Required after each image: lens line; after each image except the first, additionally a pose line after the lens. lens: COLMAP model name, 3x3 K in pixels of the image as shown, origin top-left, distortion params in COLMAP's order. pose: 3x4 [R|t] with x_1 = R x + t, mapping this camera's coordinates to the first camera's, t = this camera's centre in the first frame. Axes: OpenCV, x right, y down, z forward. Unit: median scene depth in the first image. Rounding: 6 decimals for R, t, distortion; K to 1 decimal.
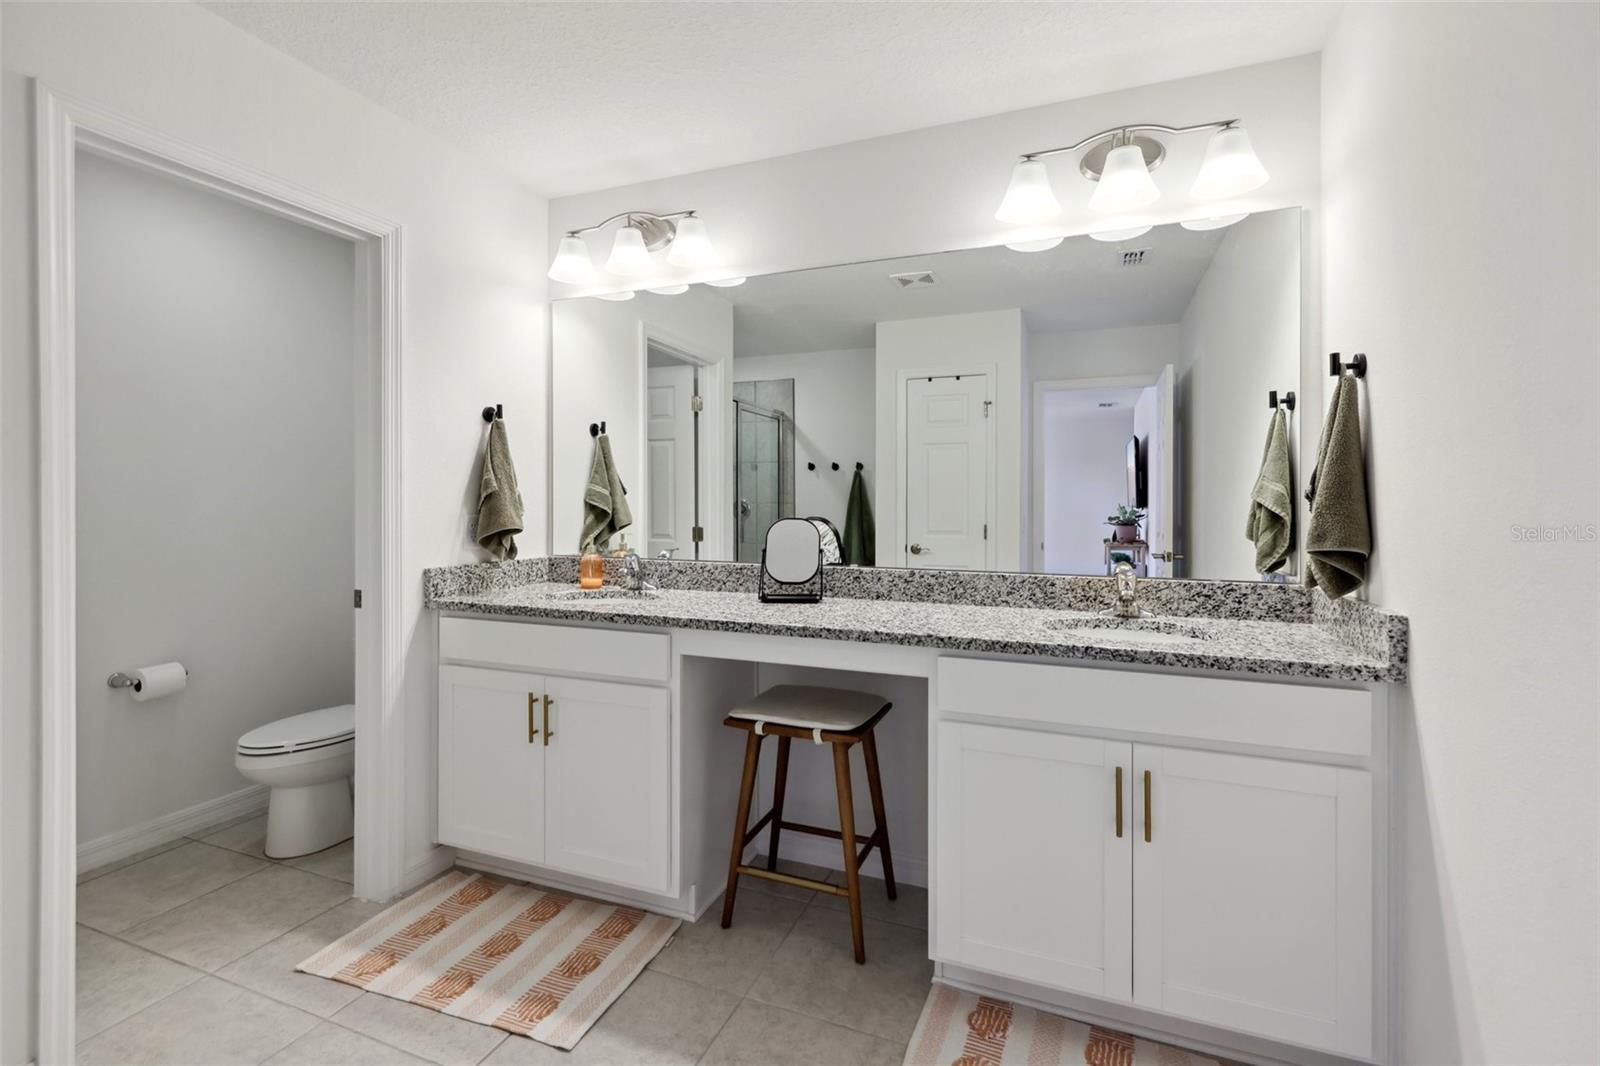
lens RADIAL K [[712.1, 0, 799.8], [0, 712.1, 516.8], [0, 0, 1]] dist [0.015978, -0.005744]
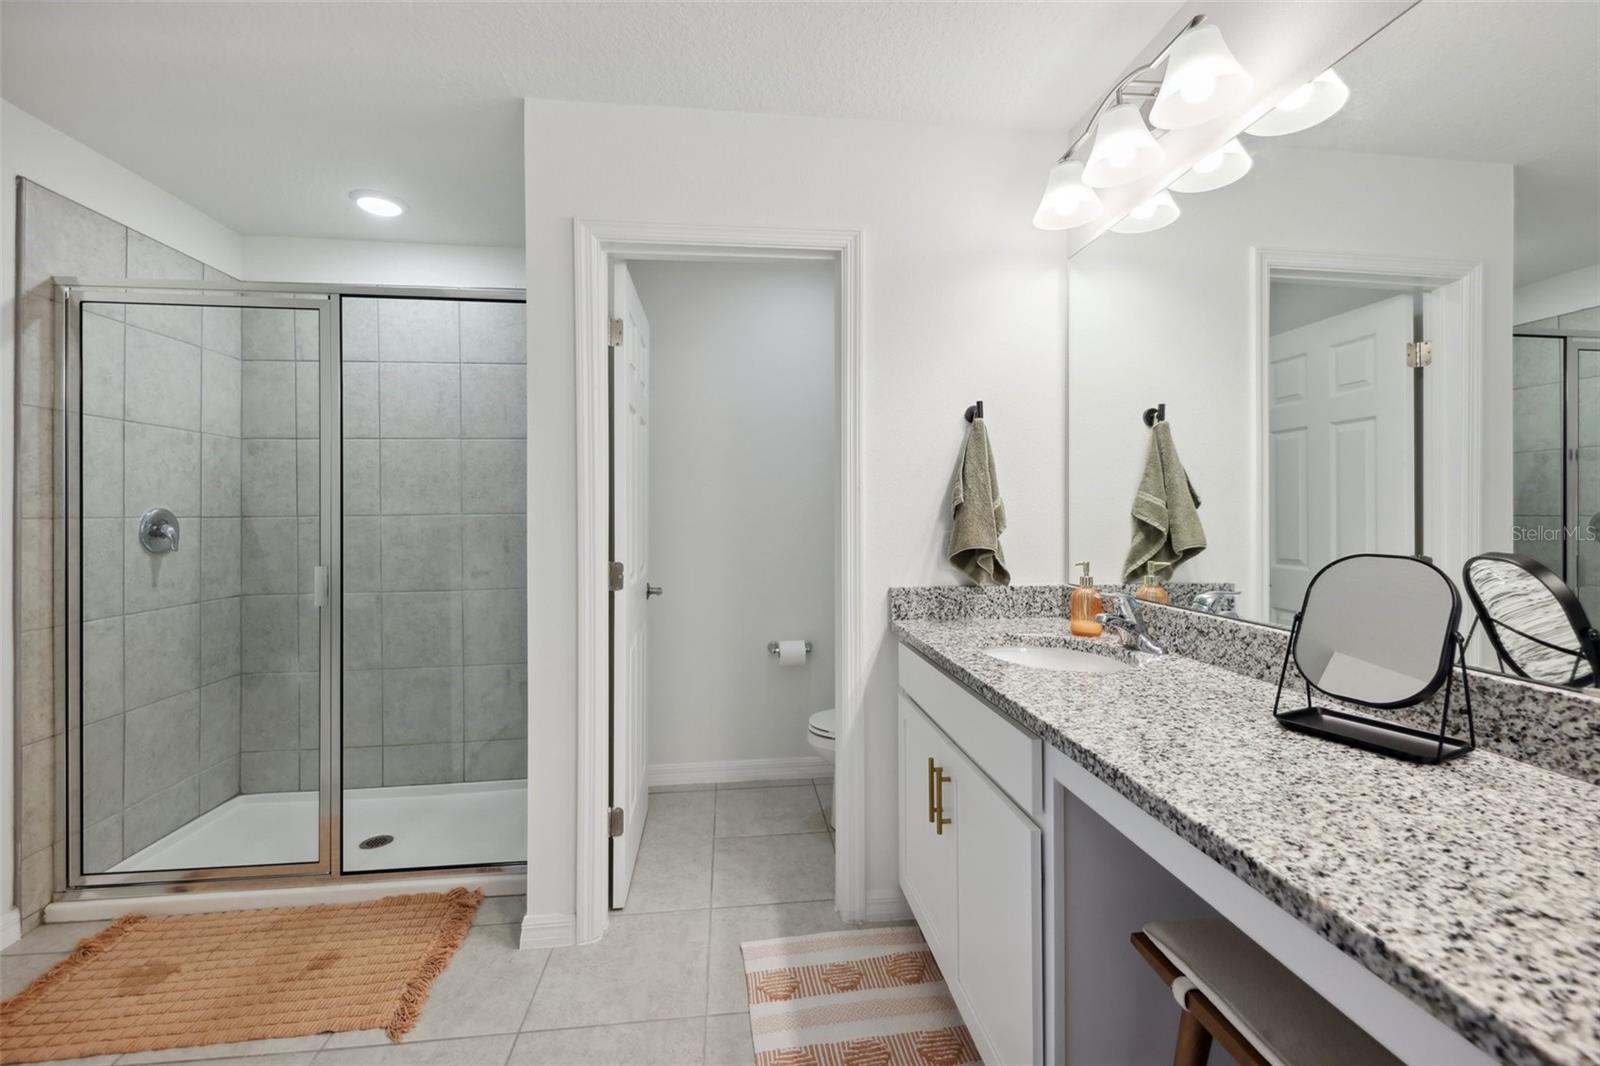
lens RADIAL K [[659.3, 0, 802.0], [0, 659.3, 518.1], [0, 0, 1]] dist [0.009201, -0.001701]
pose [[0.482509, 0.004856, -0.875878, 0.164763], [-0.016029, 0.999866, -0.003287, -0.012790], [0.875744, 0.015626, 0.482522, 0.440961]]
